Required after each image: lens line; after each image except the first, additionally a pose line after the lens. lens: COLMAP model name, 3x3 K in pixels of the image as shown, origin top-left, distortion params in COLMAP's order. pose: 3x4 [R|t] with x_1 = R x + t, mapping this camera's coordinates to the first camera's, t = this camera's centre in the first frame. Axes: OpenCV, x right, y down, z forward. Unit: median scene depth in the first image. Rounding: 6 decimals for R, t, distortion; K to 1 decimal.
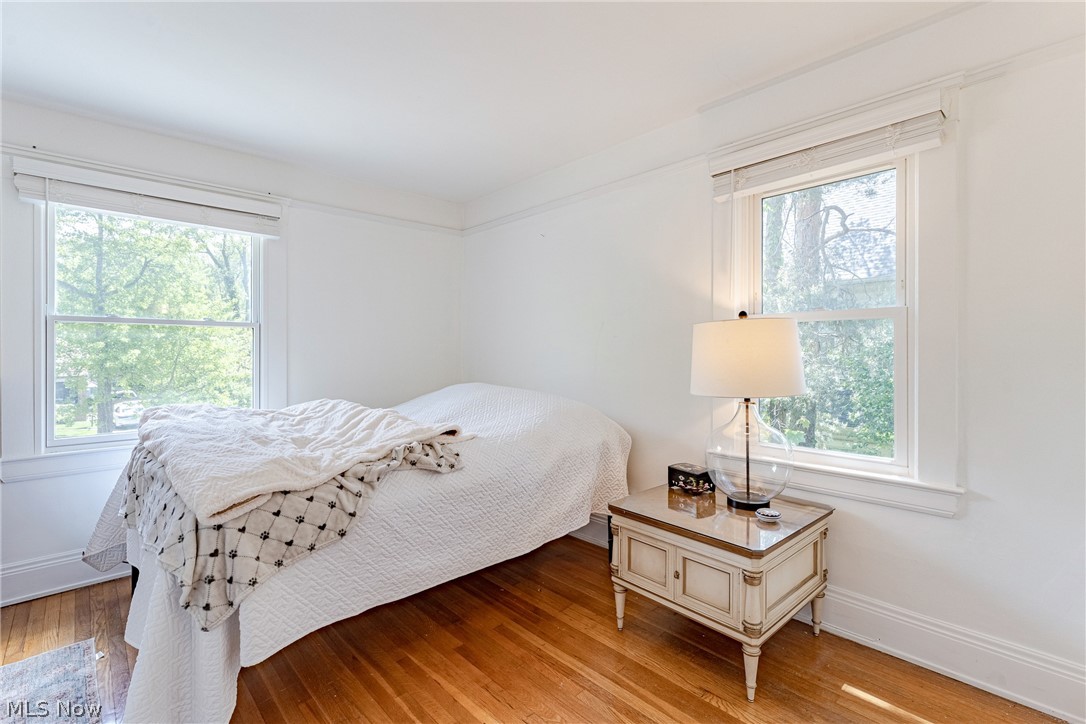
lens RADIAL K [[489.7, 0, 548.6], [0, 489.7, 355.8], [0, 0, 1]] dist [-0.001077, 0.000326]
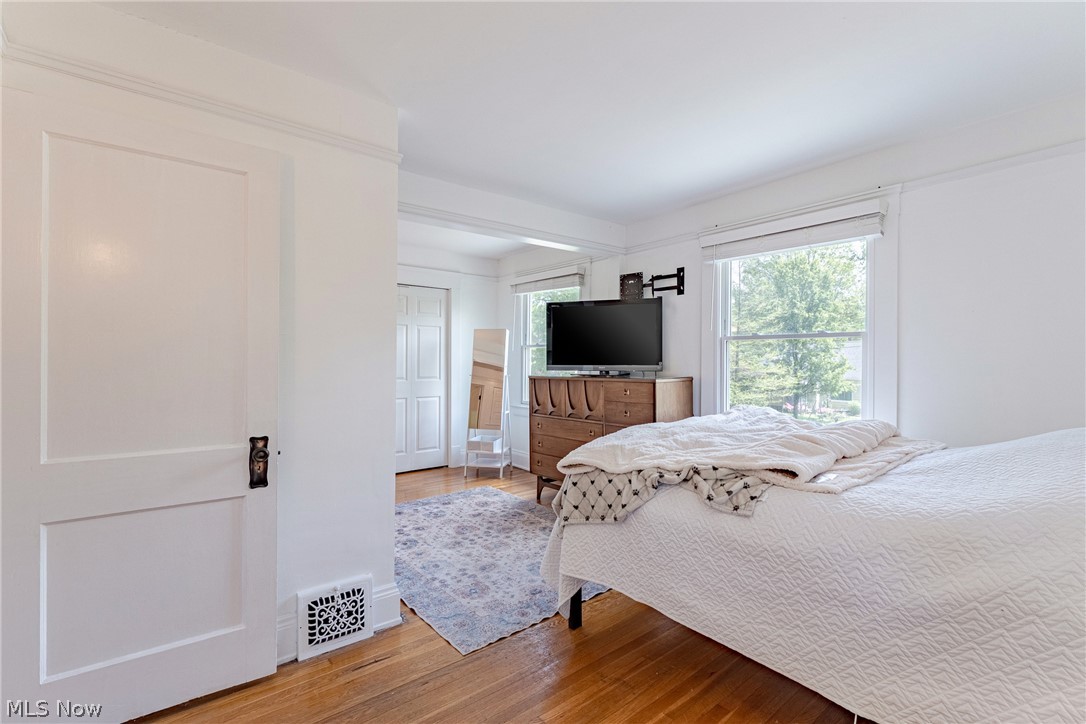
lens RADIAL K [[489.7, 0, 547.9], [0, 489.7, 361.4], [0, 0, 1]] dist [-0.001077, 0.000326]
pose [[-0.072831, 0.005126, -0.997331, 0.613654], [-0.008674, 0.999946, 0.005773, -0.015305], [0.997307, 0.009071, -0.072783, 0.741416]]
